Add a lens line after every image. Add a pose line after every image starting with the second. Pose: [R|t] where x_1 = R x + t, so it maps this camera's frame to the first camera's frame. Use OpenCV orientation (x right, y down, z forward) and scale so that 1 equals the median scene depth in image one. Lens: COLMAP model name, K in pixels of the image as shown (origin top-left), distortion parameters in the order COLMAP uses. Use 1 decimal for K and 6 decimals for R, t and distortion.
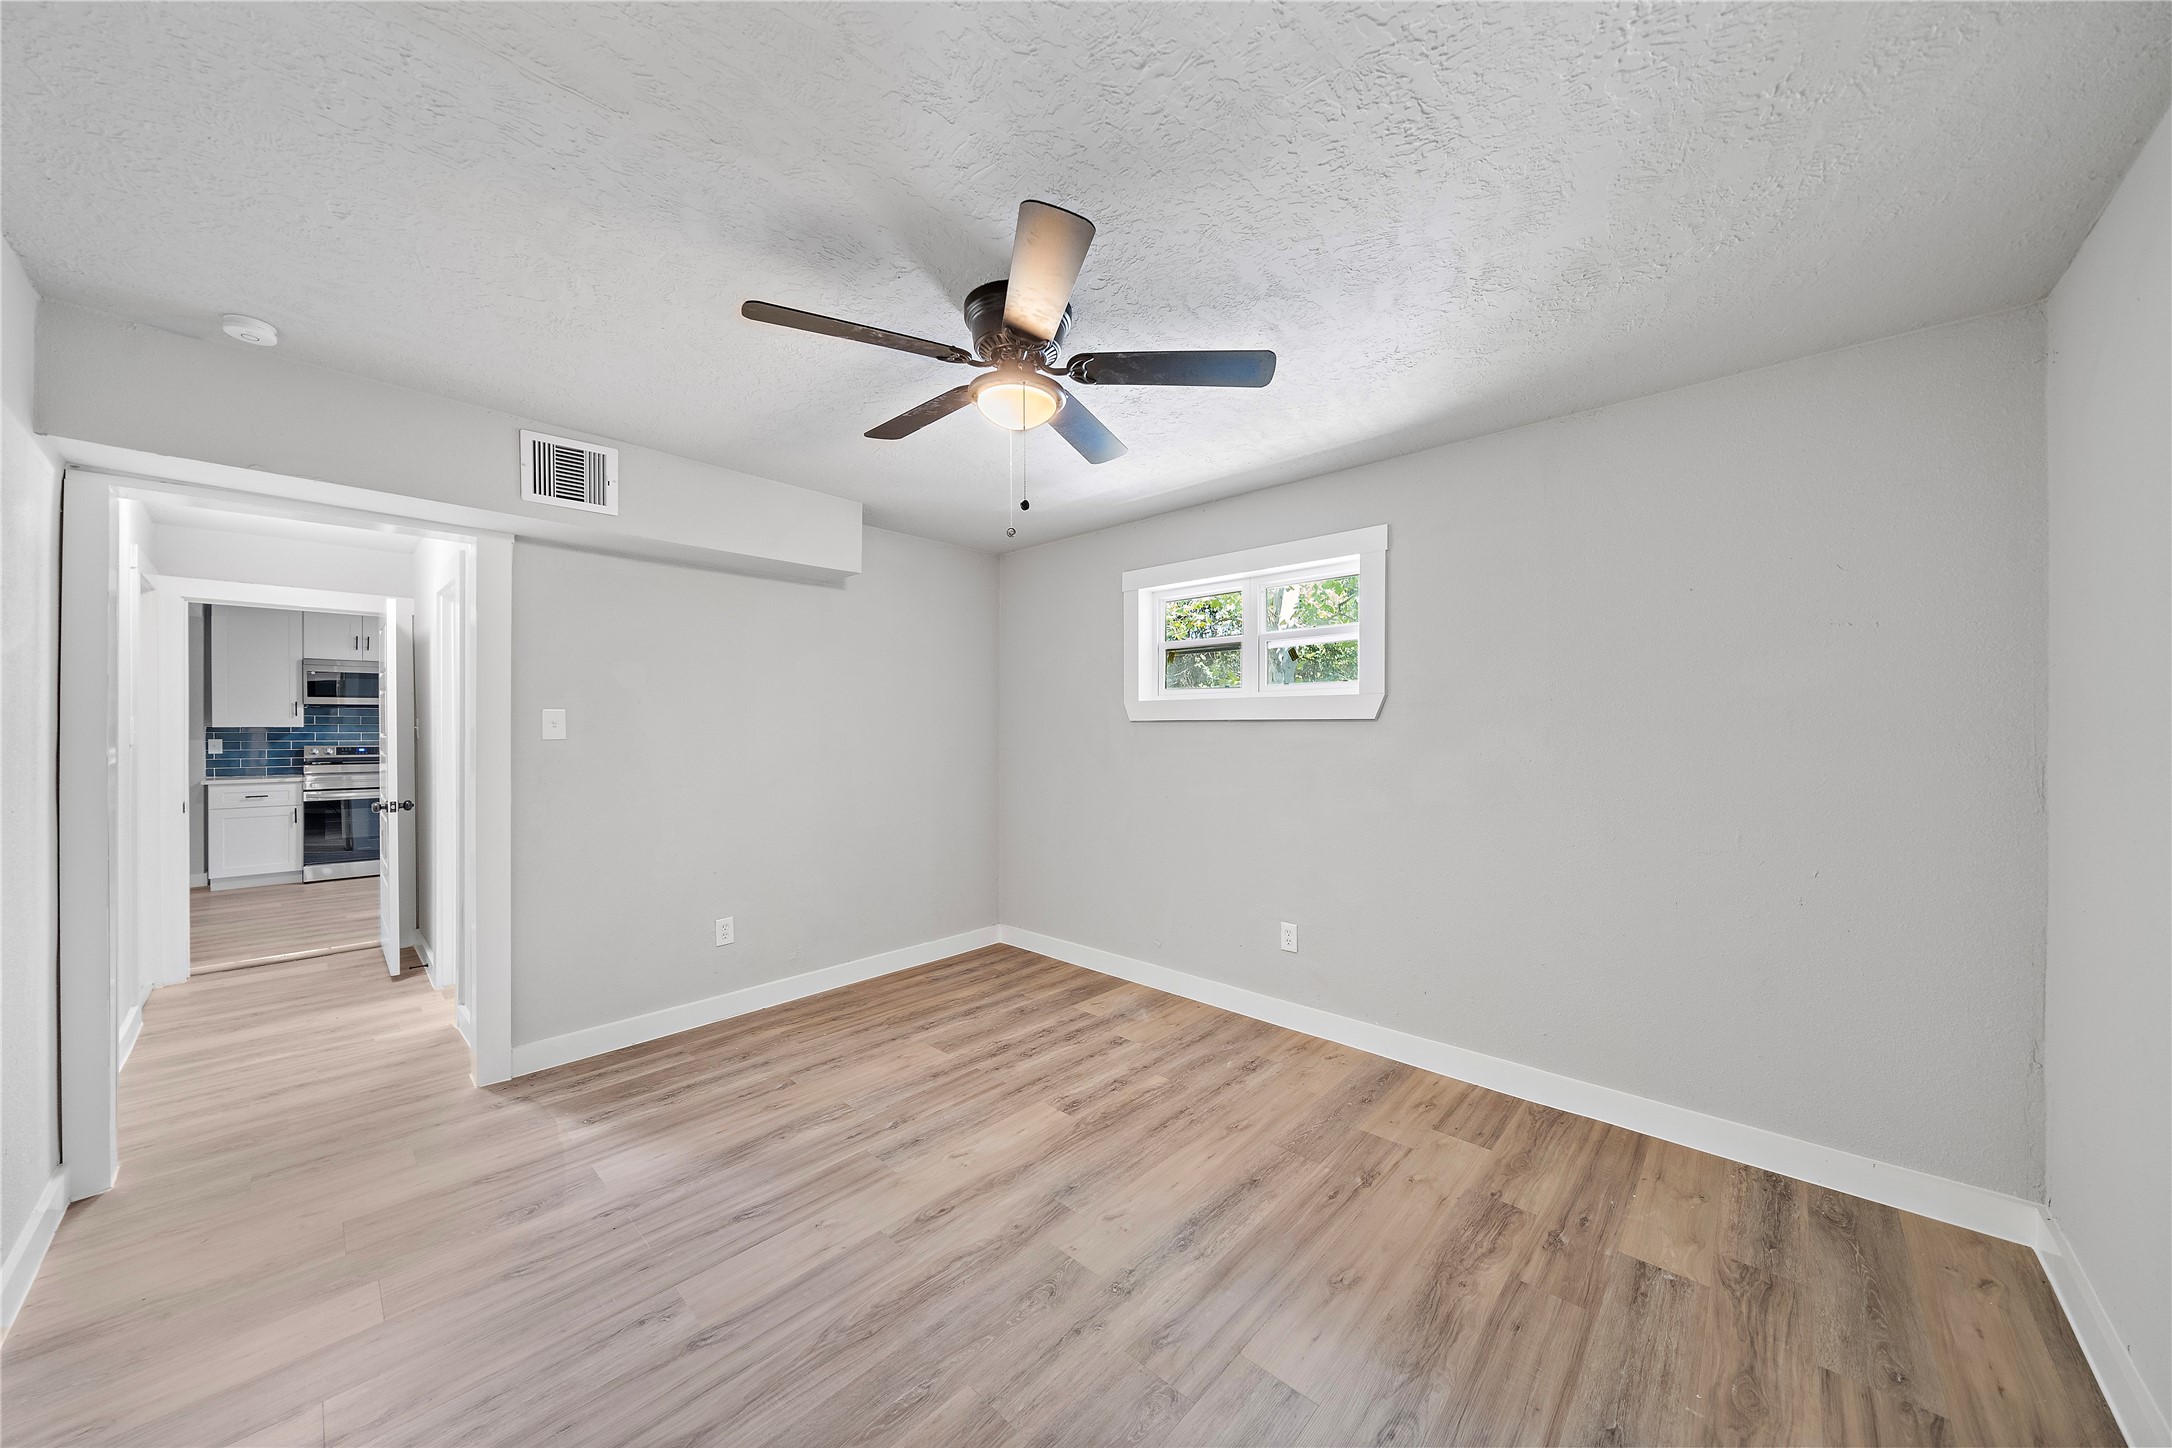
lens RADIAL K [[736.7, 0, 1082.7], [0, 736.7, 729.3], [0, 0, 1]] dist [-0.001724, -0.000957]
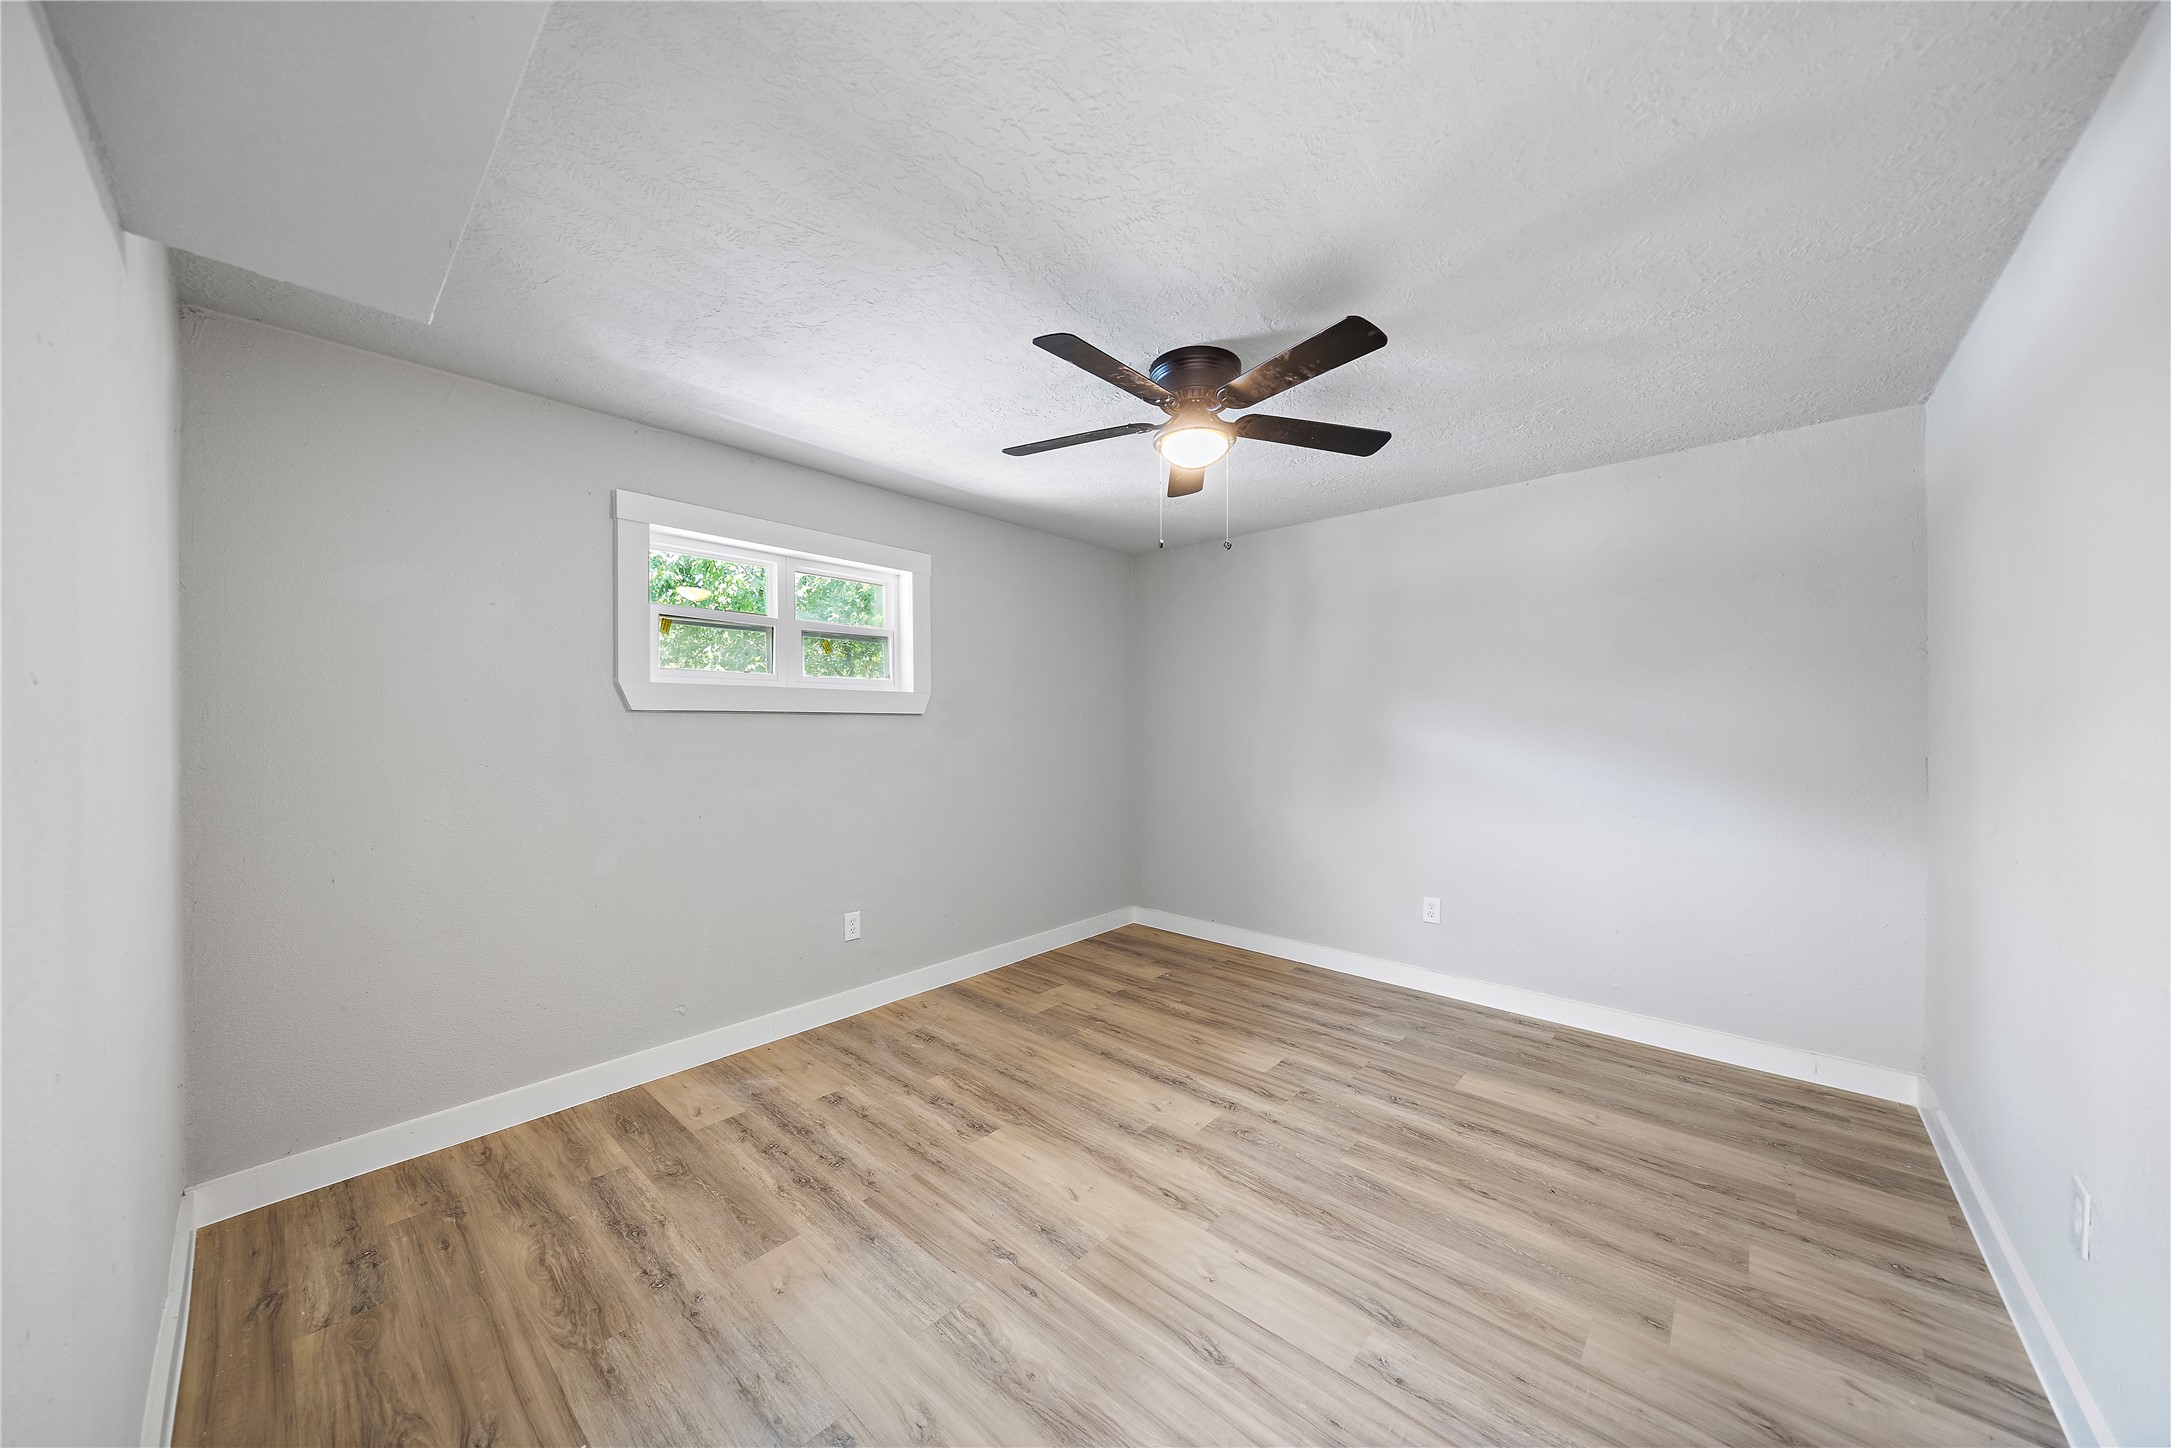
lens RADIAL K [[736.4, 0, 1081.9], [0, 736.4, 723.0], [0, 0, 1]] dist [-0.001724, -0.000957]
pose [[-0.008800, -0.001764, 0.999960, -0.922669], [0.002163, 0.999996, 0.001783, 0.001265], [-0.999959, 0.002179, -0.008796, 0.862171]]
